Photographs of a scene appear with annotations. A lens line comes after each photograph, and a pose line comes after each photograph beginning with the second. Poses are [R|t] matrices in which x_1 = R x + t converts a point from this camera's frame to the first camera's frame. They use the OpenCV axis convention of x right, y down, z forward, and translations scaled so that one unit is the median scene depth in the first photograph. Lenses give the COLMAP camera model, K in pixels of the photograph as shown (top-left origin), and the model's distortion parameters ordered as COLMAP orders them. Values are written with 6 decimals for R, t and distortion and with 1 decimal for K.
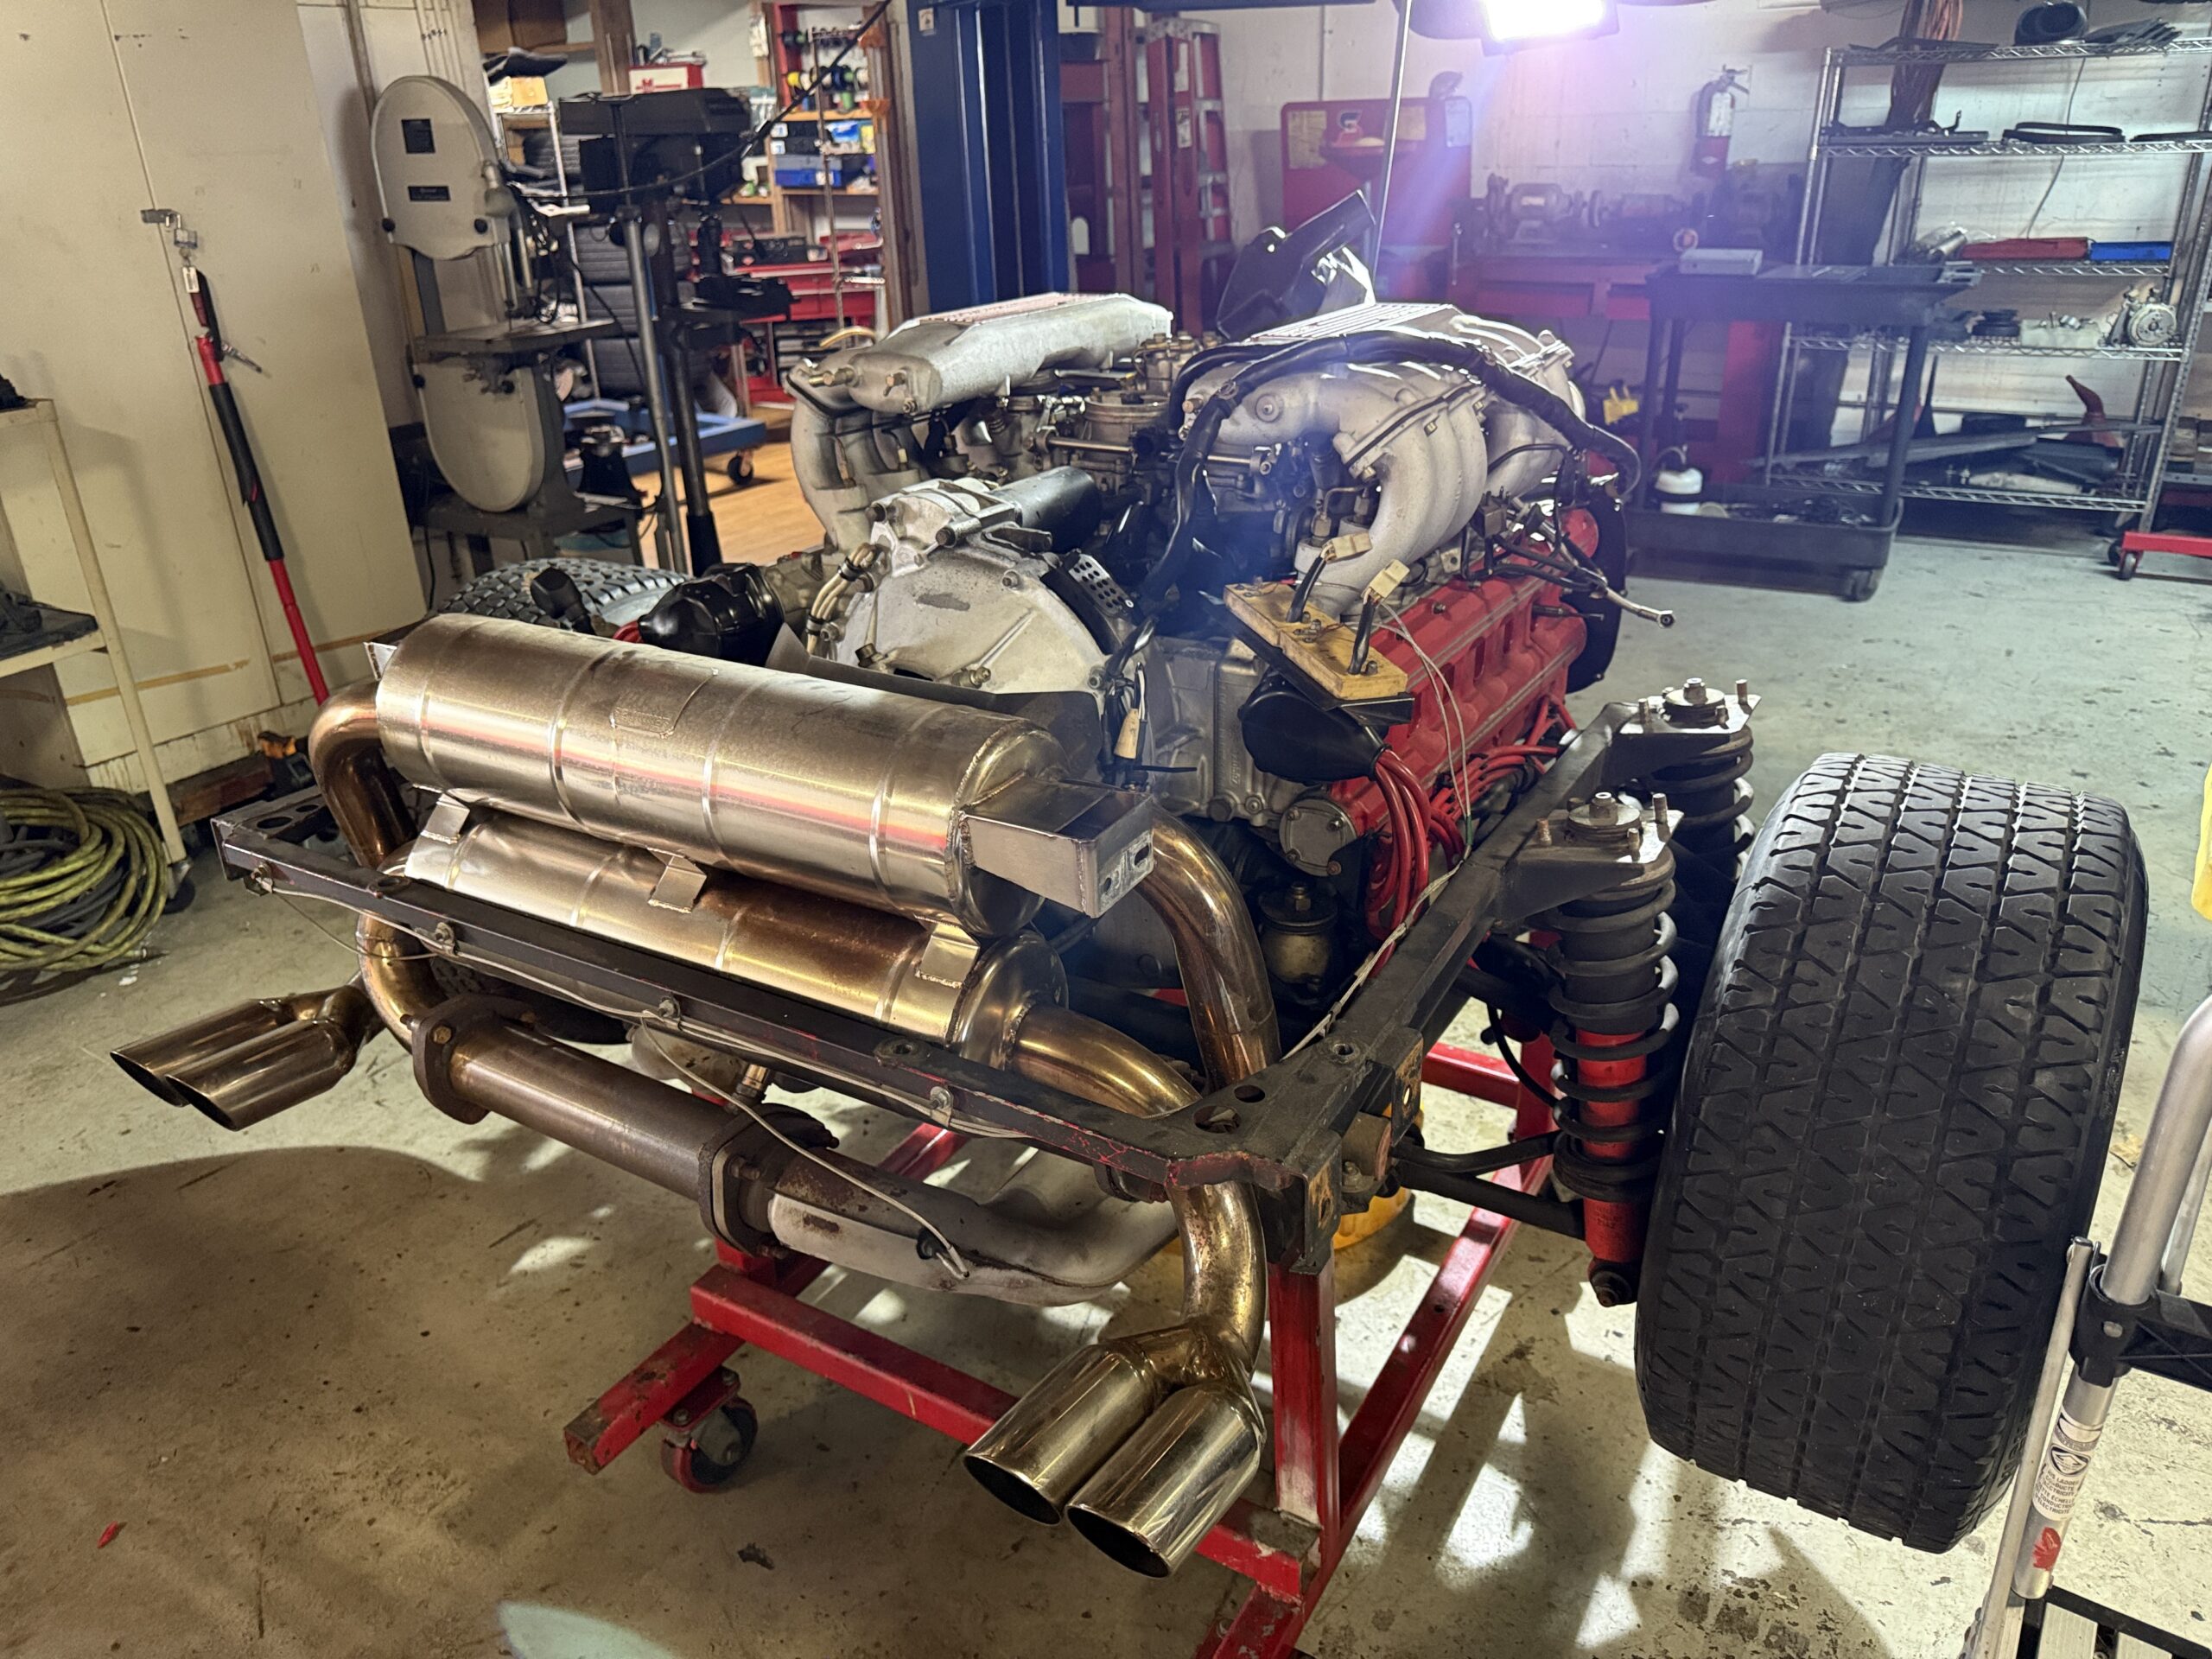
lens RADIAL K [[1582.0, 0, 1100.4], [0, 1582.0, 805.1], [0, 0, 1]] dist [0.002546, 0.002812]
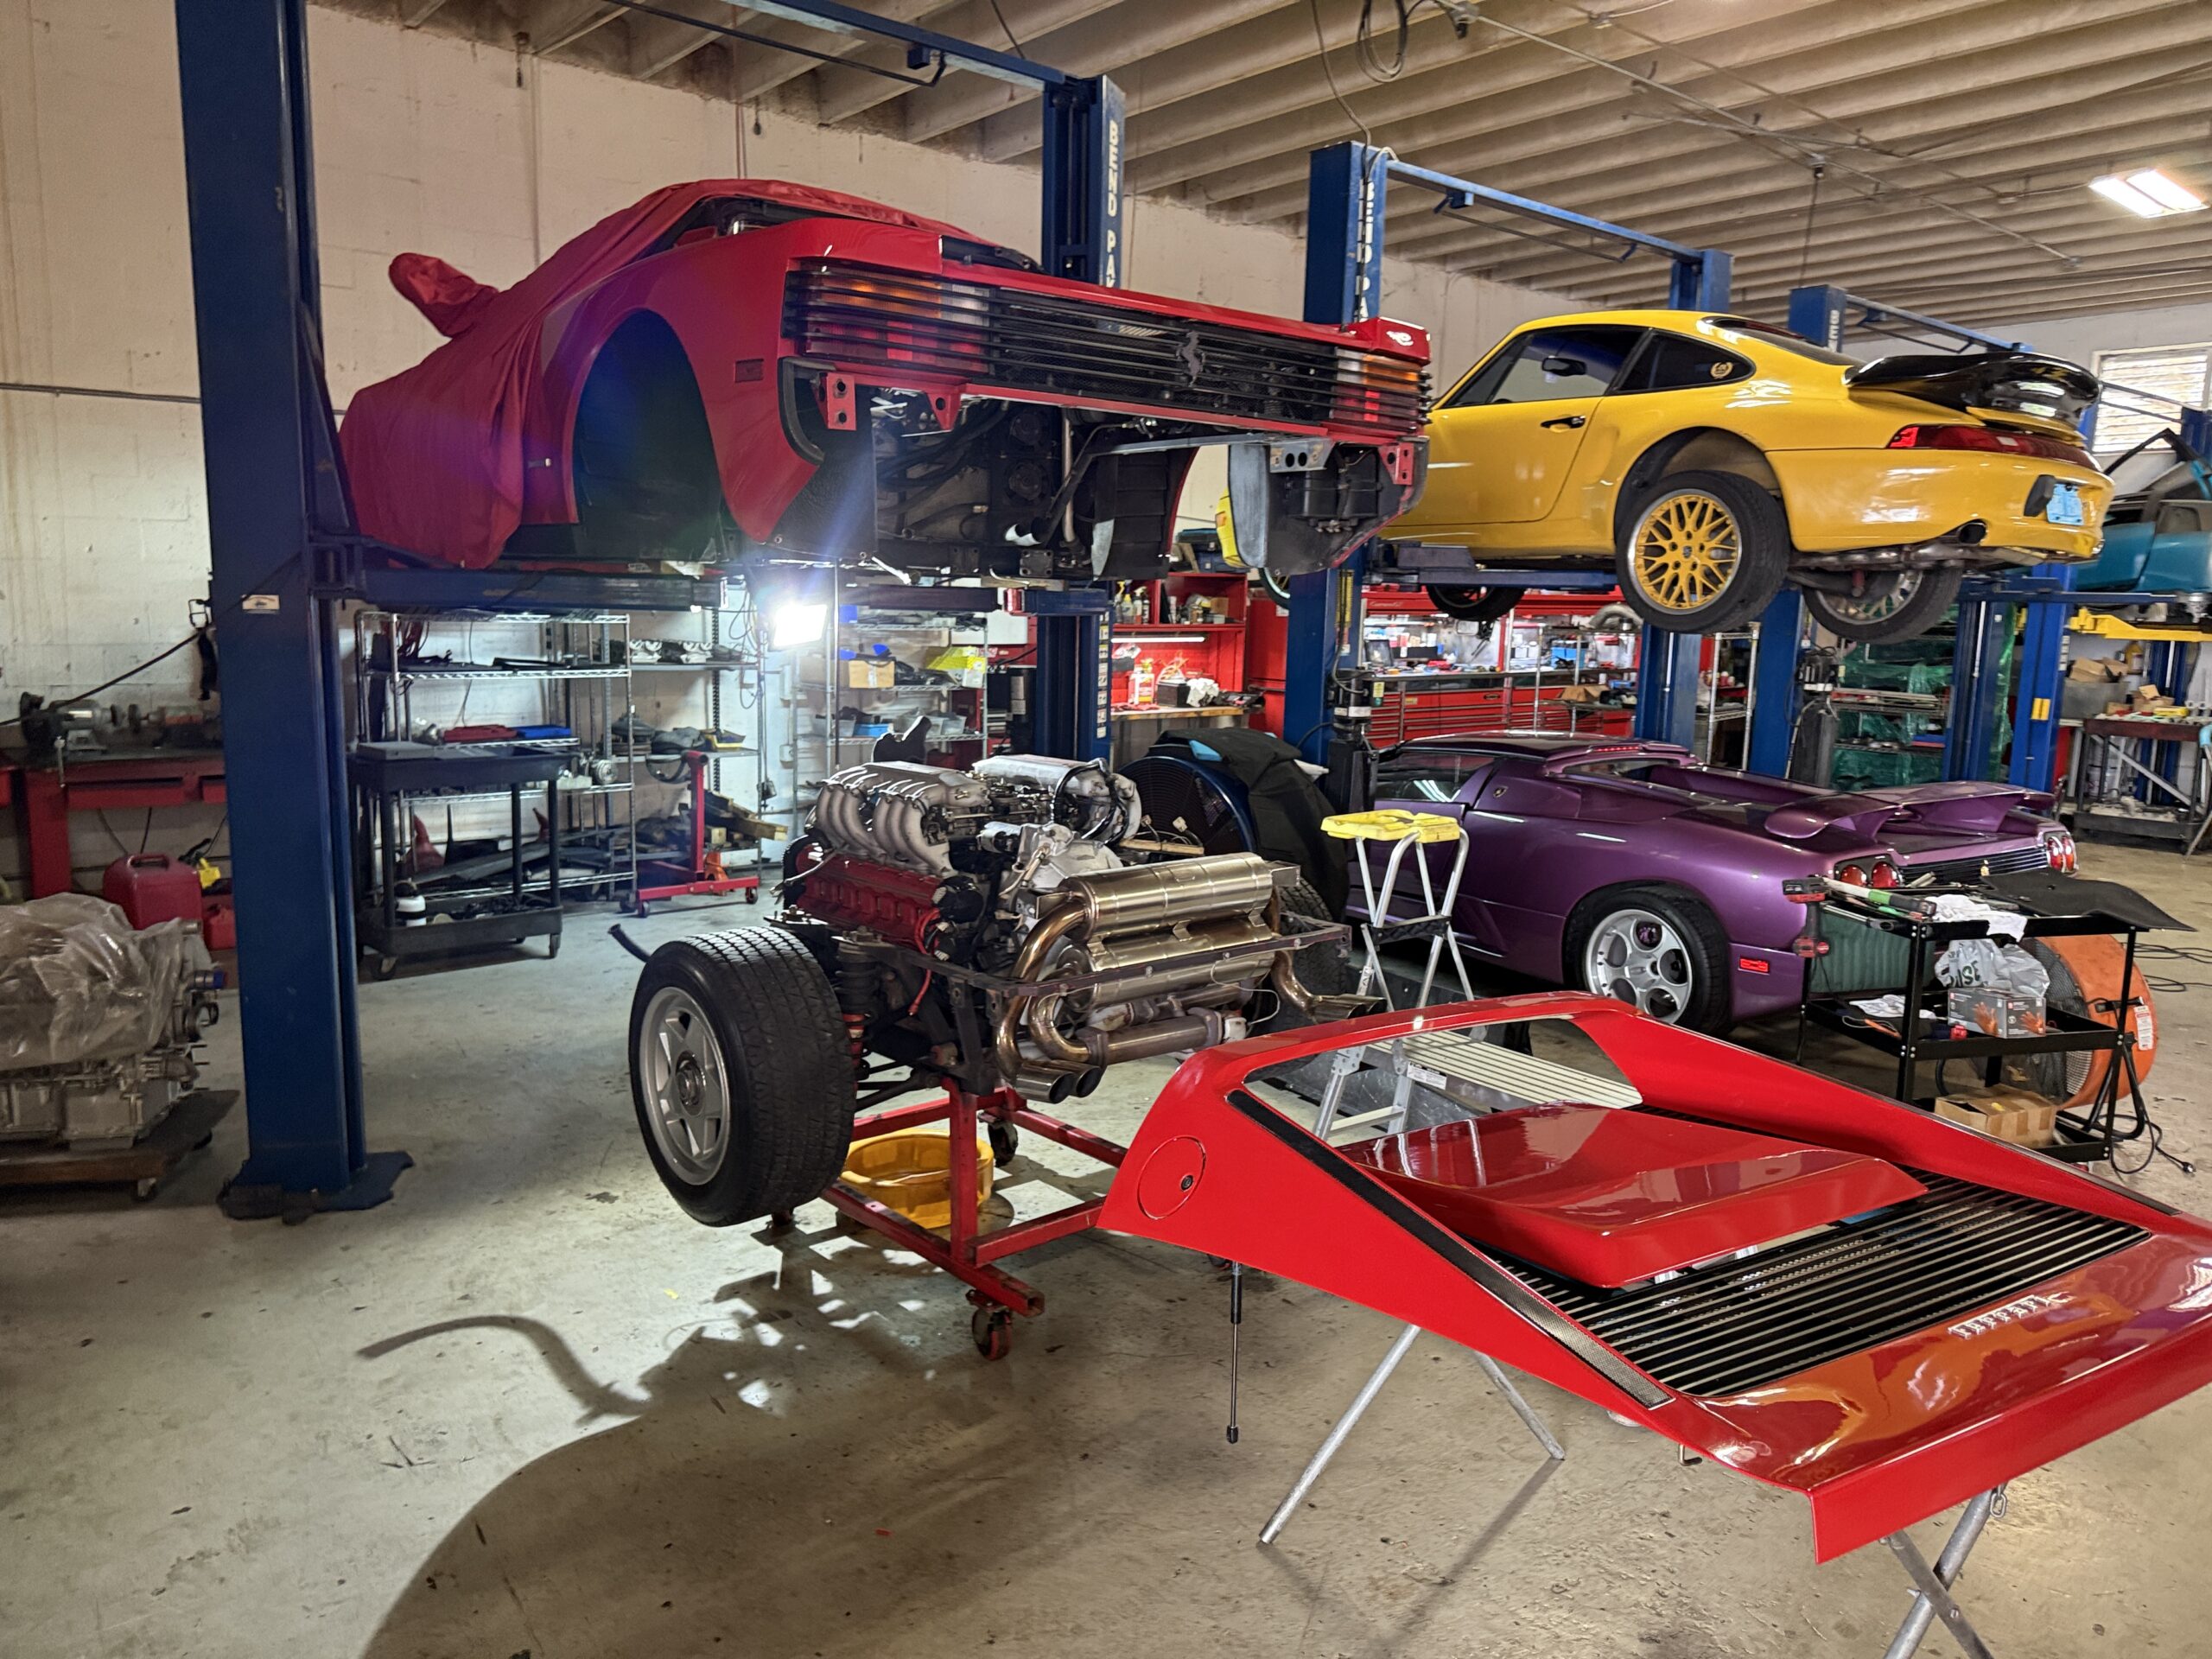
lens RADIAL K [[1556.4, 0, 1114.7], [0, 1556.4, 814.3], [0, 0, 1]] dist [0.091104, -0.161519]
pose [[0.303559, -0.097902, 0.947770, -0.727567], [0.354614, 0.934858, -0.017010, -0.040213], [-0.884365, 0.341255, 0.318502, 0.009904]]
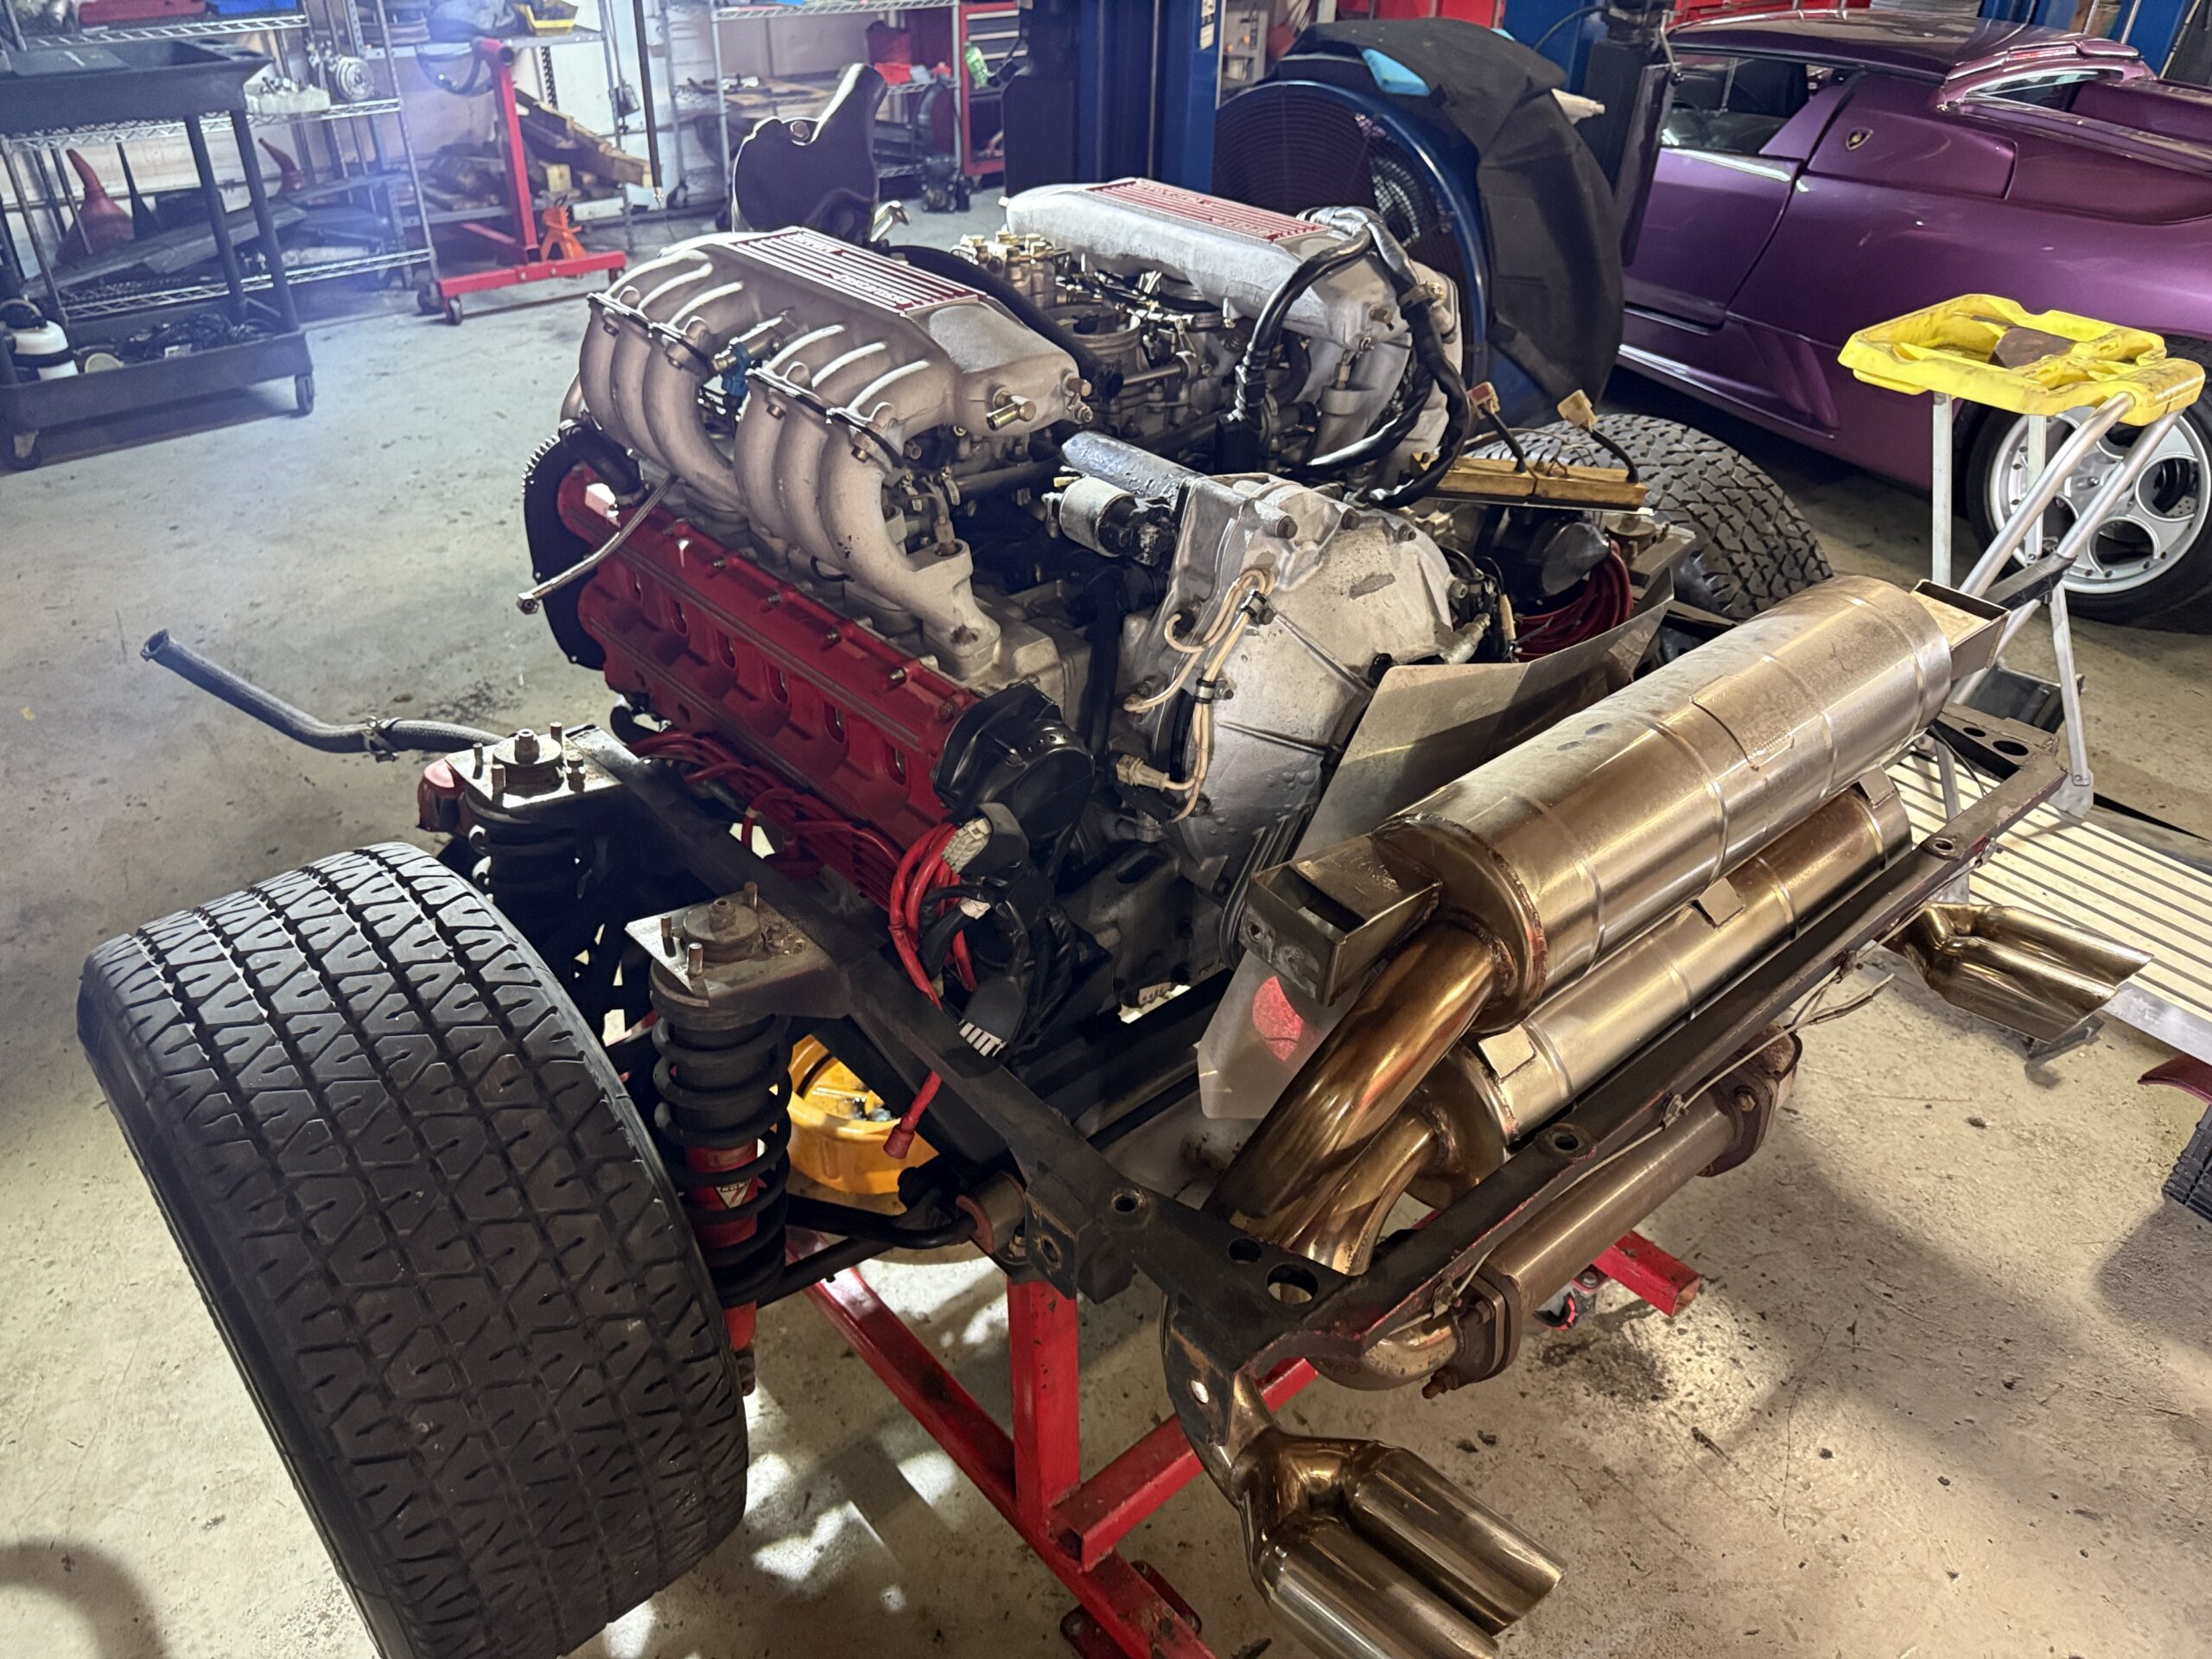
lens RADIAL K [[1563.9, 0, 1107.0], [0, 1563.9, 824.9], [0, 0, 1]] dist [0.027349, -0.032364]
pose [[0.289705, -0.504150, 0.813575, -0.268152], [0.353187, 0.846347, 0.398692, -0.121727], [-0.889567, 0.171841, 0.423250, 0.203726]]
